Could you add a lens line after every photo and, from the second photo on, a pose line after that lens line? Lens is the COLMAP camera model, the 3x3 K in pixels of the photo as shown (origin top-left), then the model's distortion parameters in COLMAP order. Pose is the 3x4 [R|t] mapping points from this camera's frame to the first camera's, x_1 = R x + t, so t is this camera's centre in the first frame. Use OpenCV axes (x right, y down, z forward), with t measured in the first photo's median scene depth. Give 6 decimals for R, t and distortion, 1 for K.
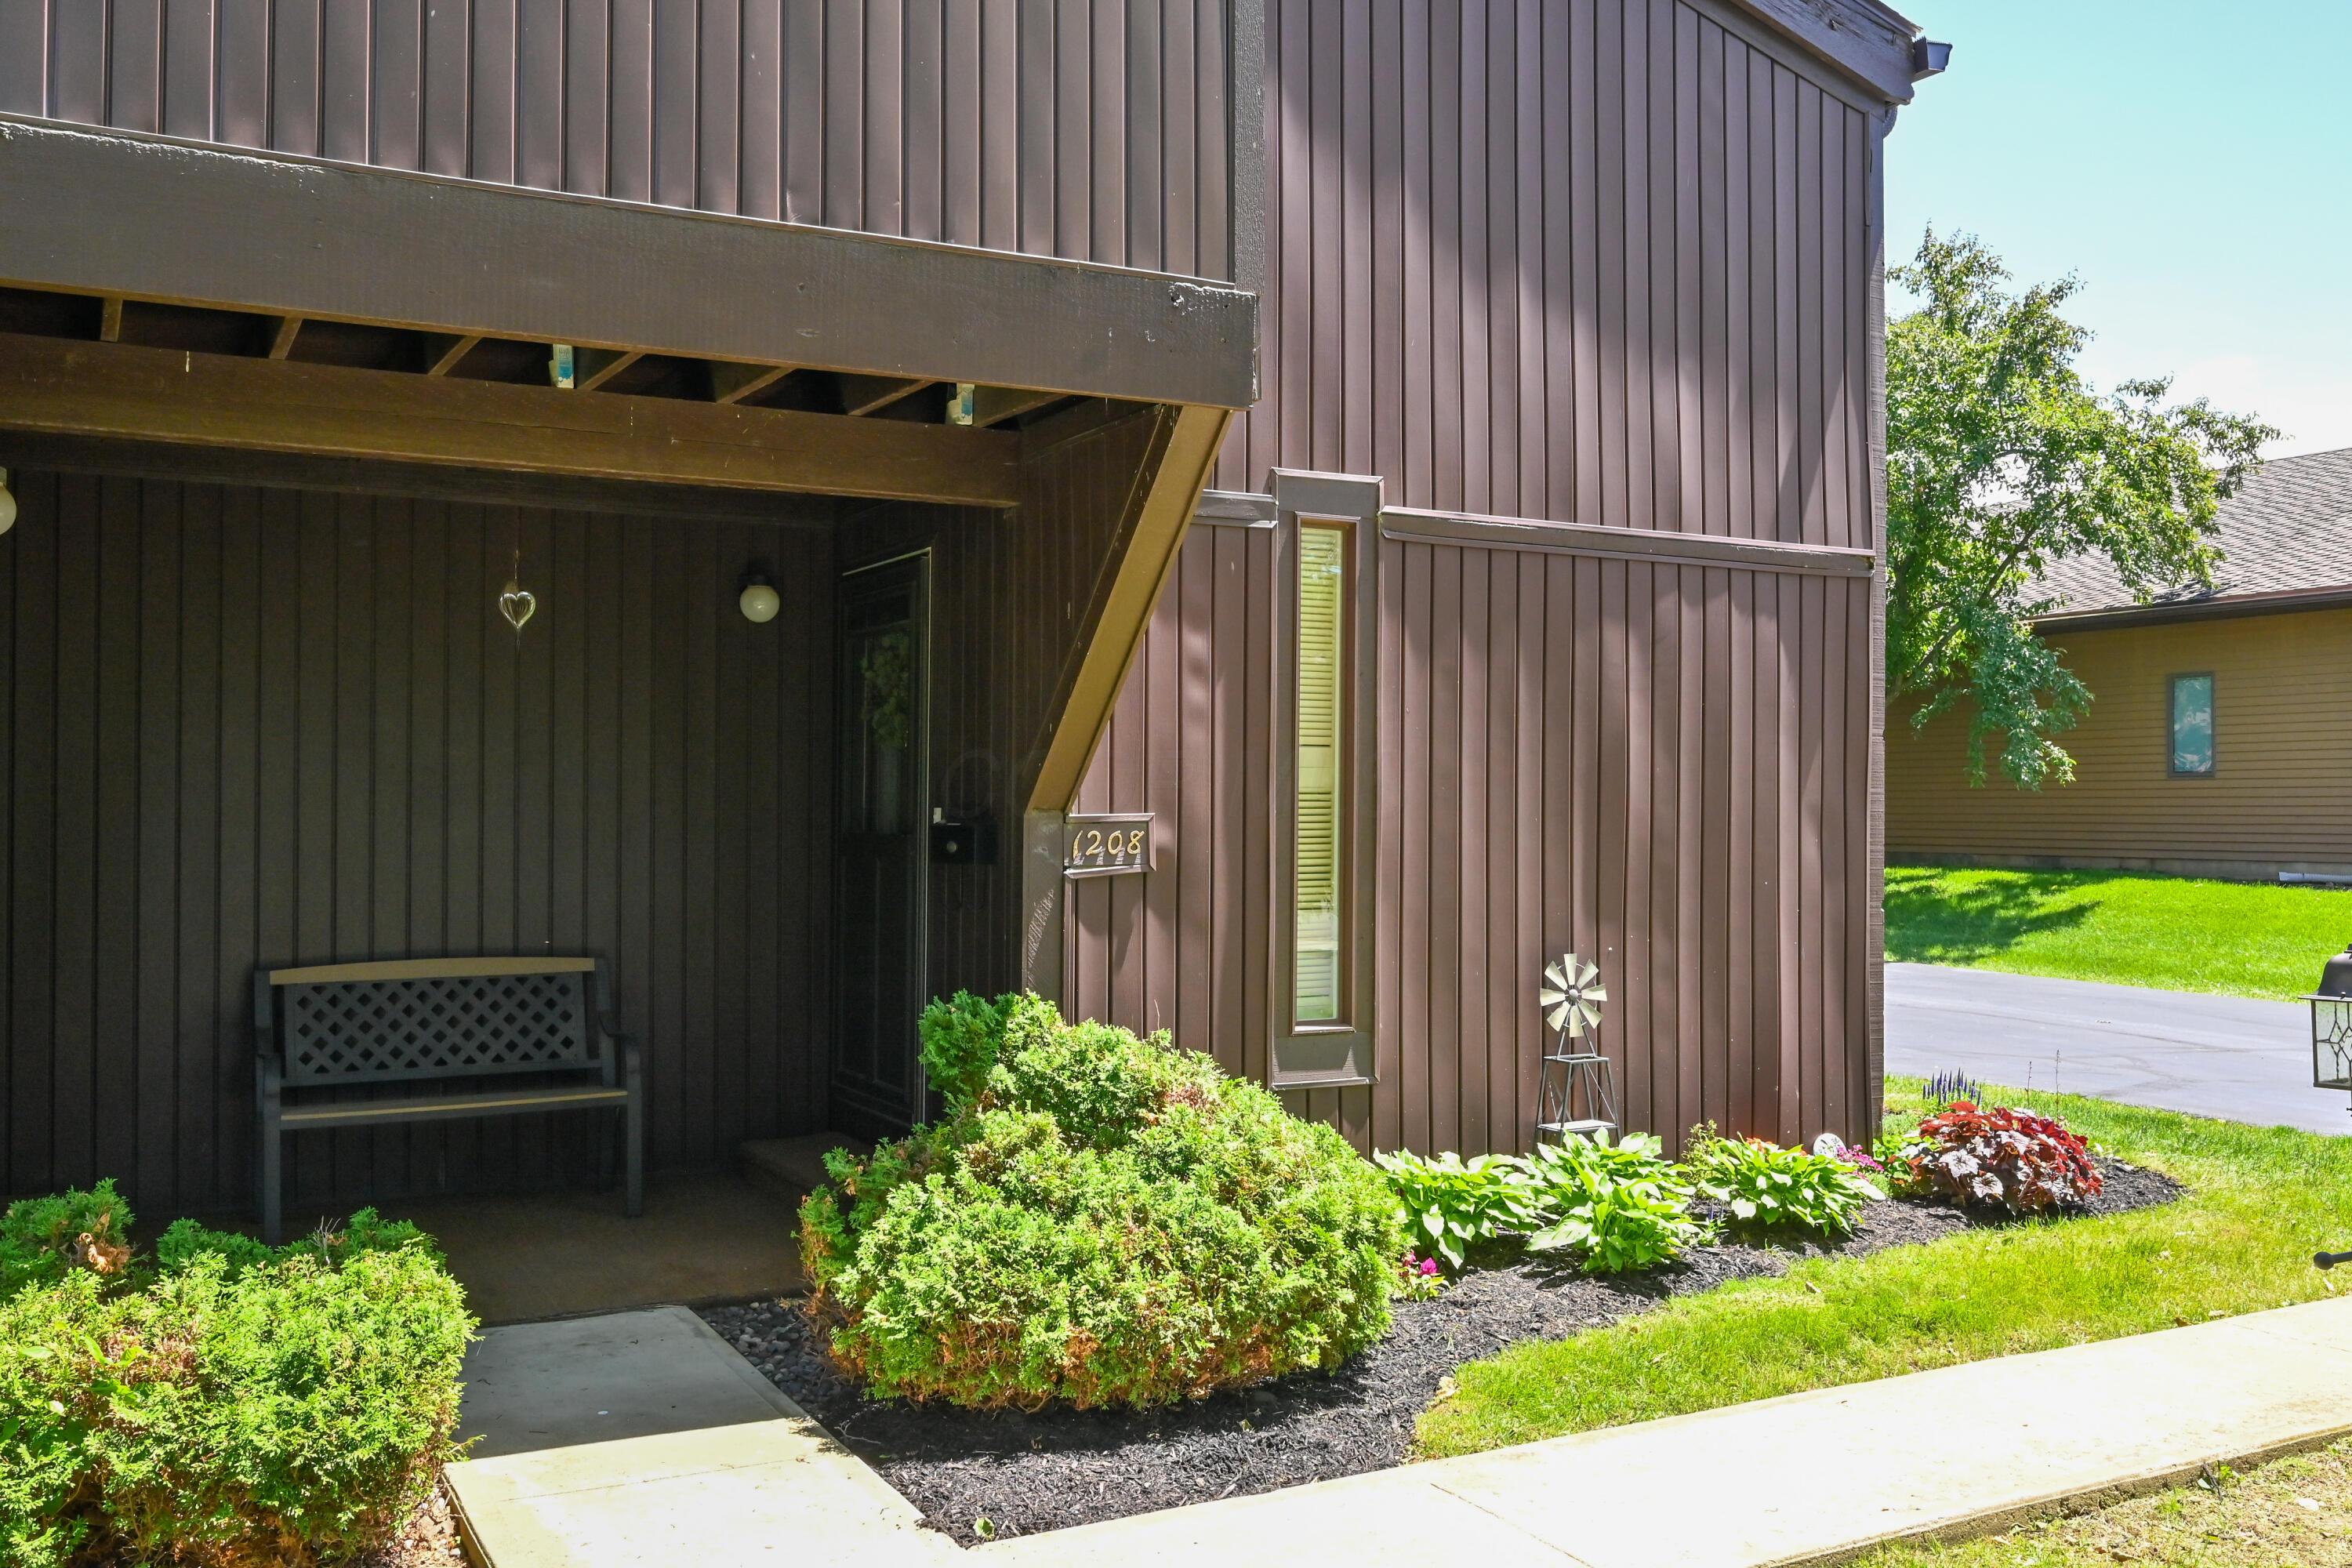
lens RADIAL K [[2052.7, 0, 1152.2], [0, 2052.7, 779.2], [0, 0, 1]] dist [-0.001058, -0.022329]
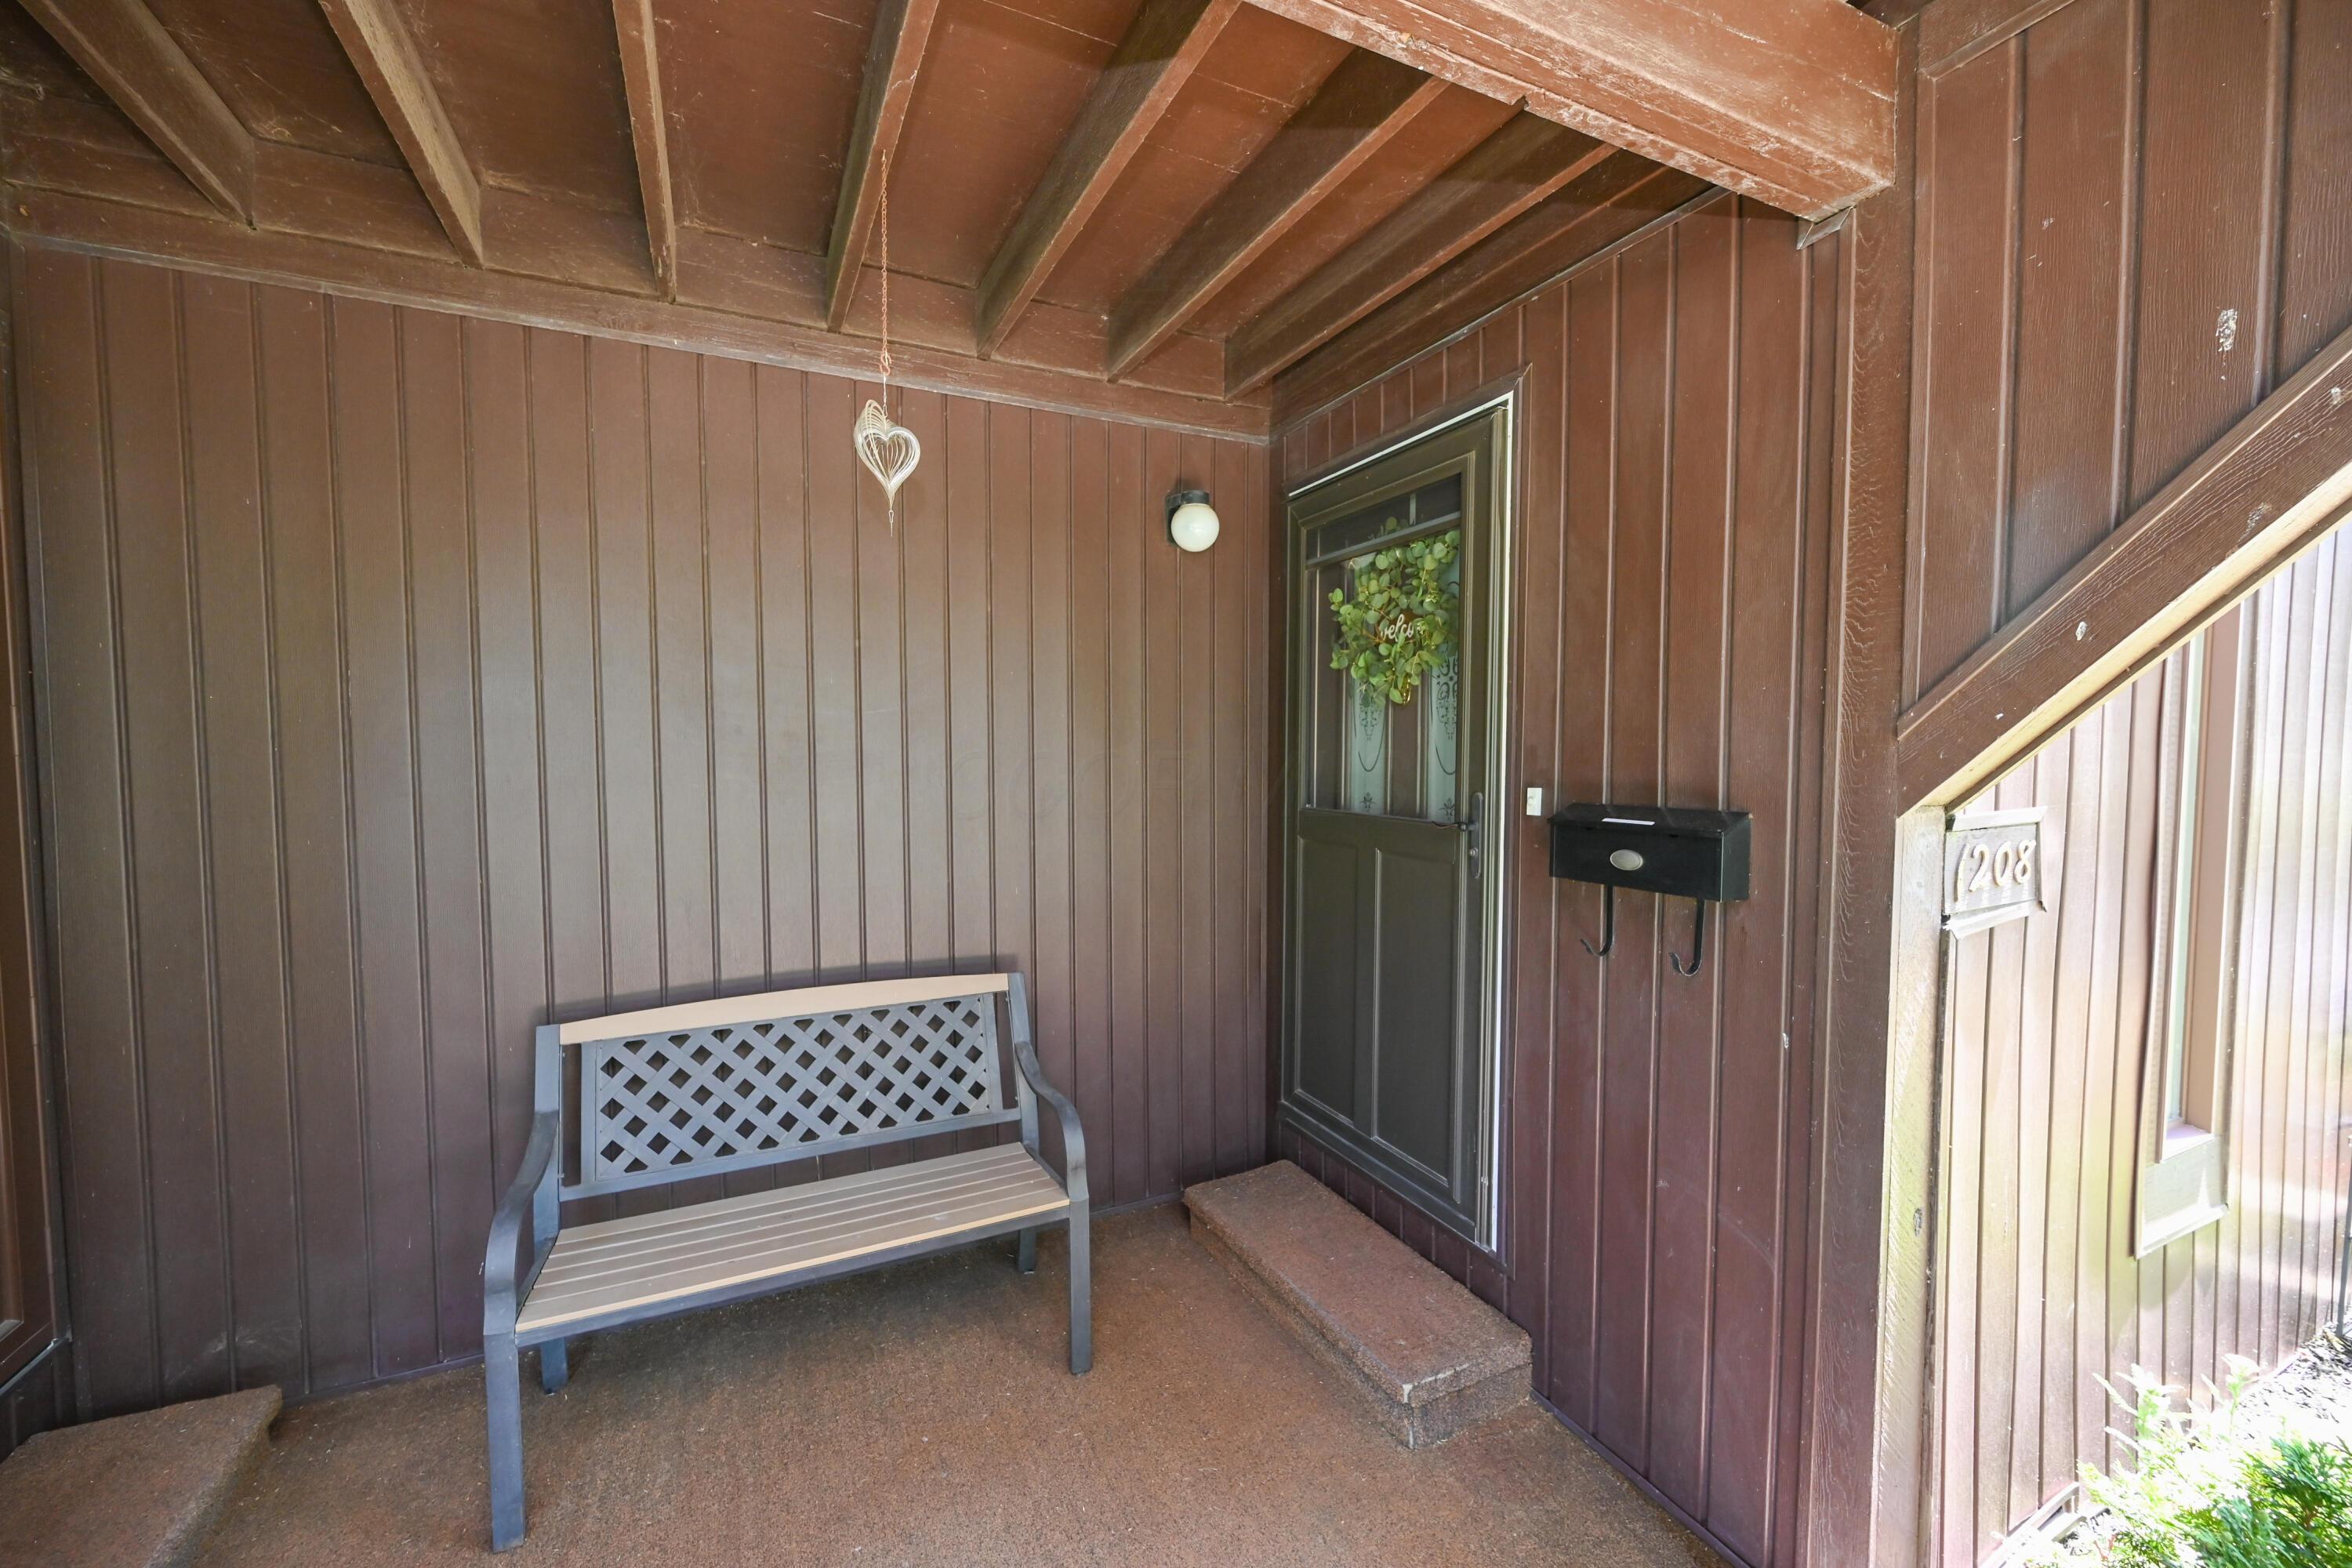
lens RADIAL K [[923.7, 0, 1169.7], [0, 923.7, 796.5], [0, 0, 1]] dist [-0.001529, 0.000026]
pose [[0.999208, -0.002971, -0.039679, -0.202170], [0.005776, 0.997476, 0.070773, -0.005612], [0.039369, -0.070946, 0.996703, 0.676555]]
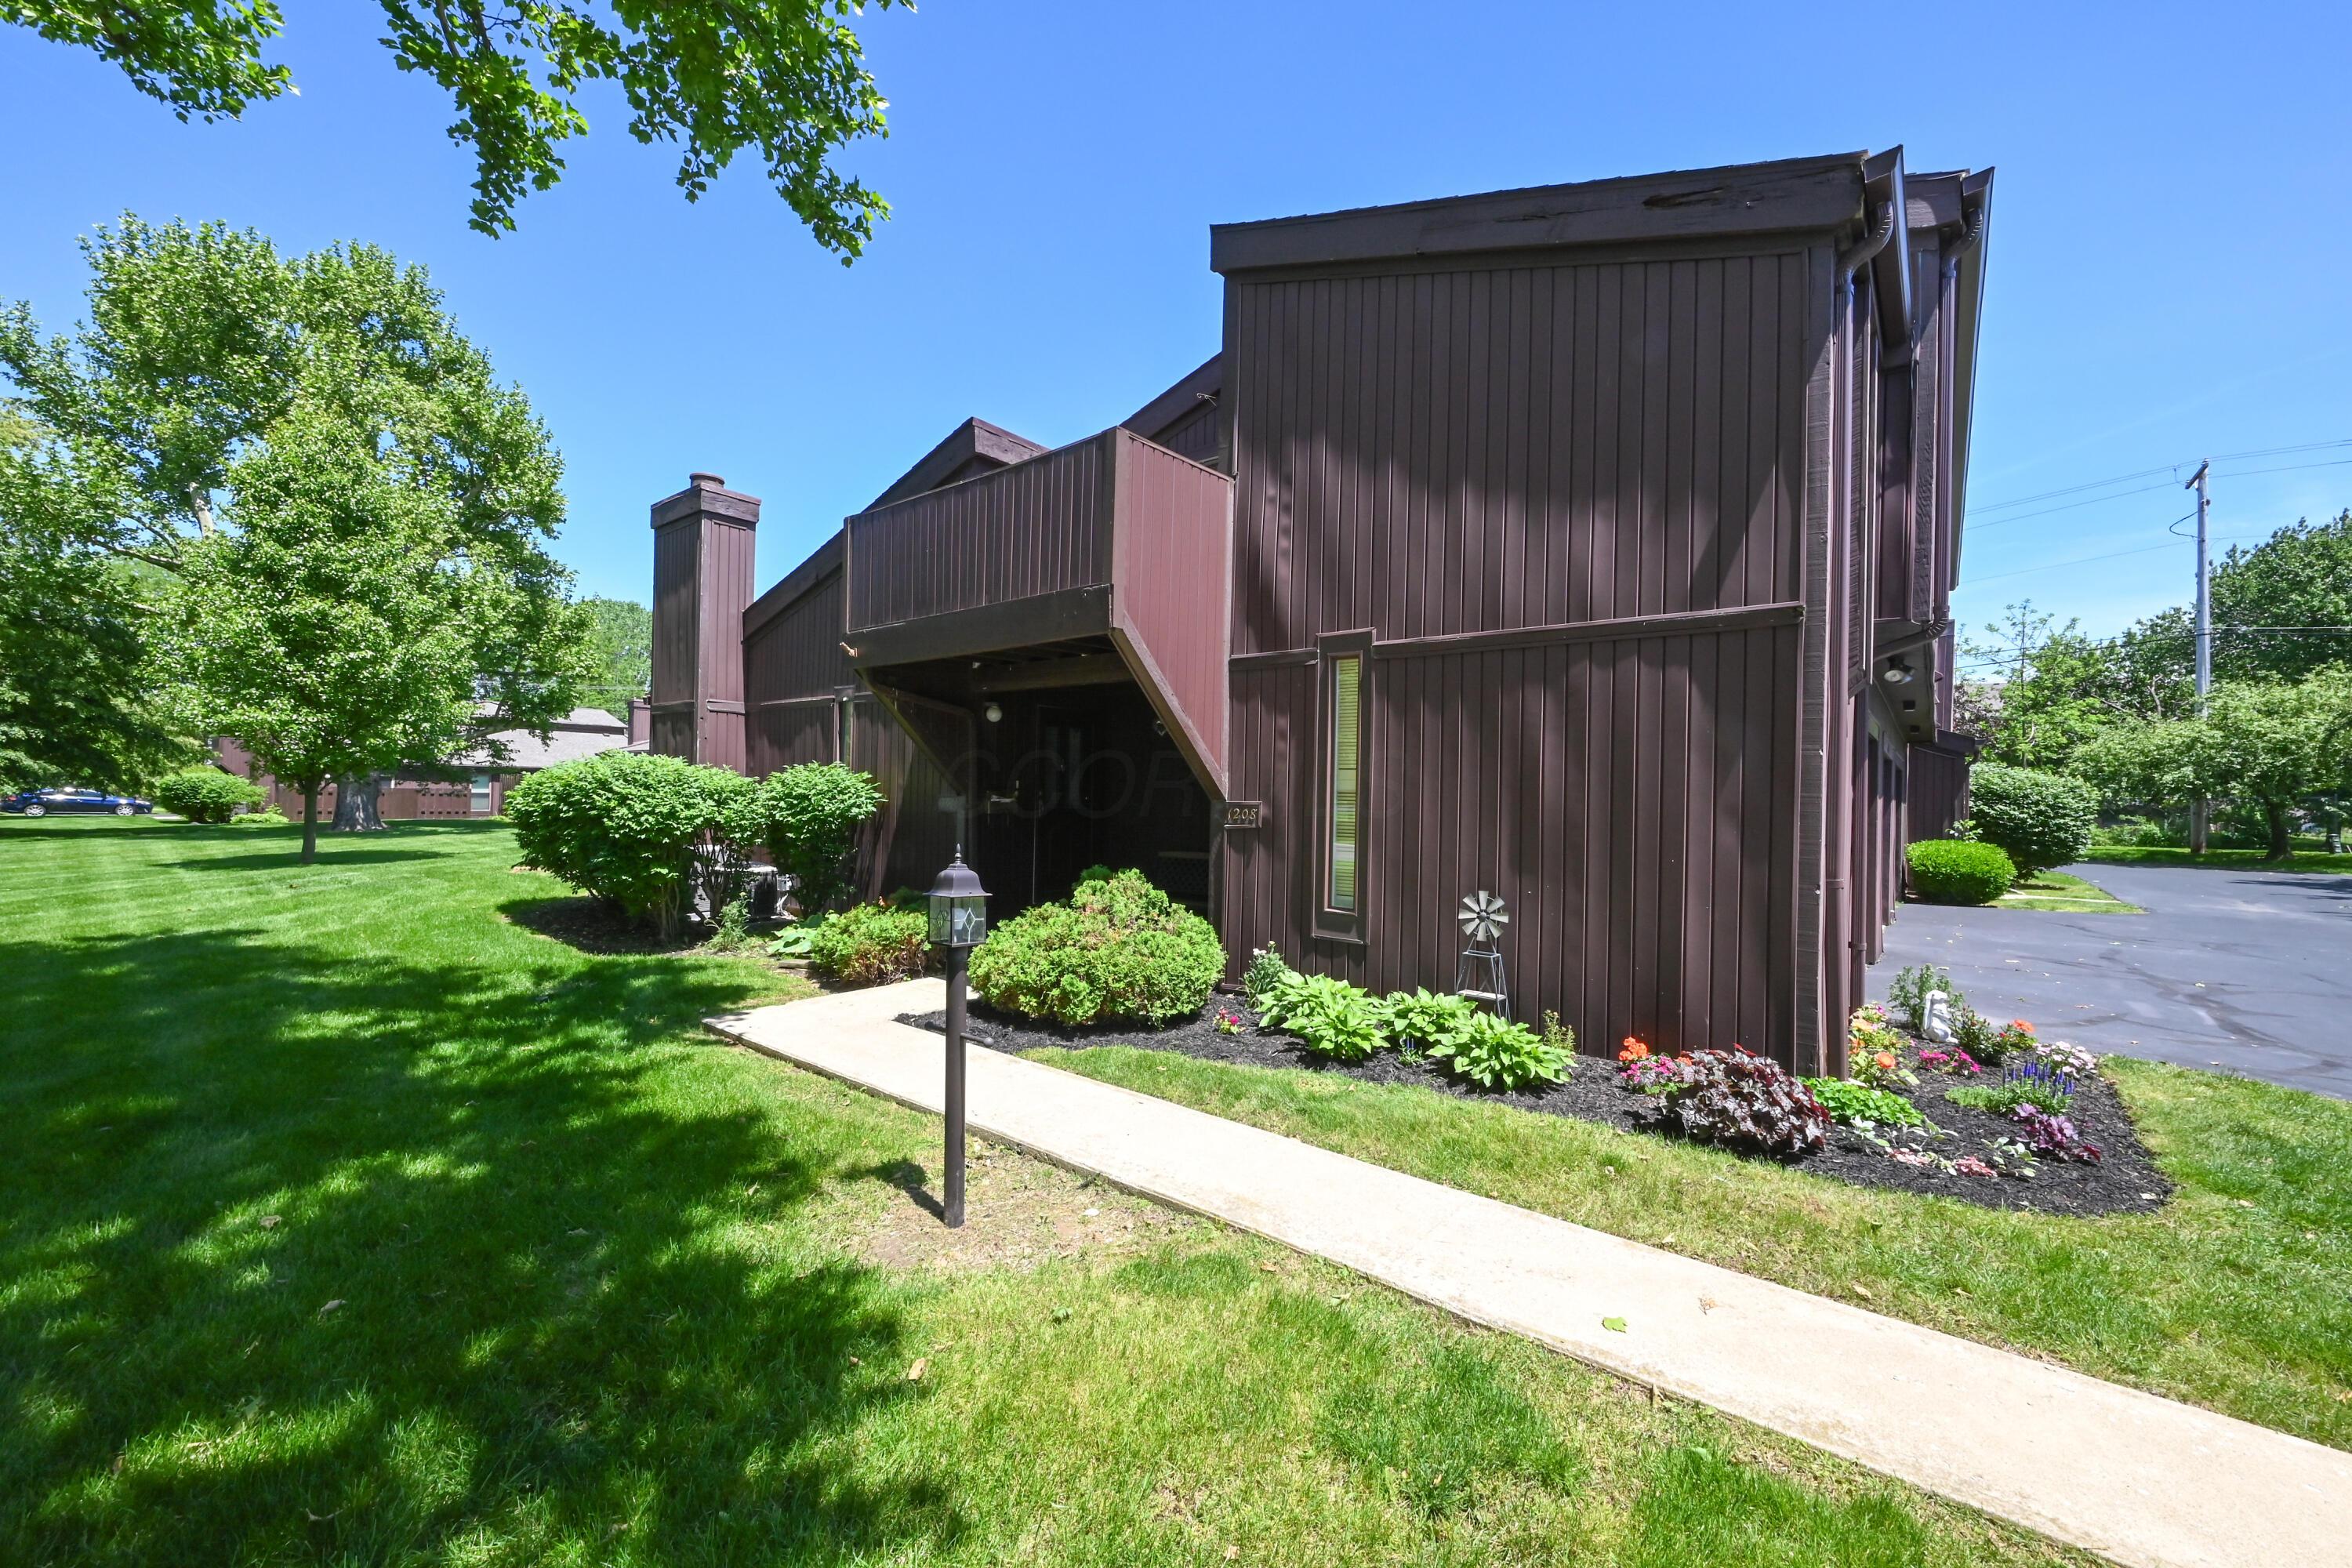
lens RADIAL K [[923.7, 0, 1153.7], [0, 923.7, 780.9], [0, 0, 1]] dist [-0.001529, 0.000026]
pose [[0.368505, -0.011281, -0.929557, 0.801137], [-0.007470, 0.999858, -0.015095, 0.009776], [0.929596, 0.012507, 0.368368, 0.477918]]
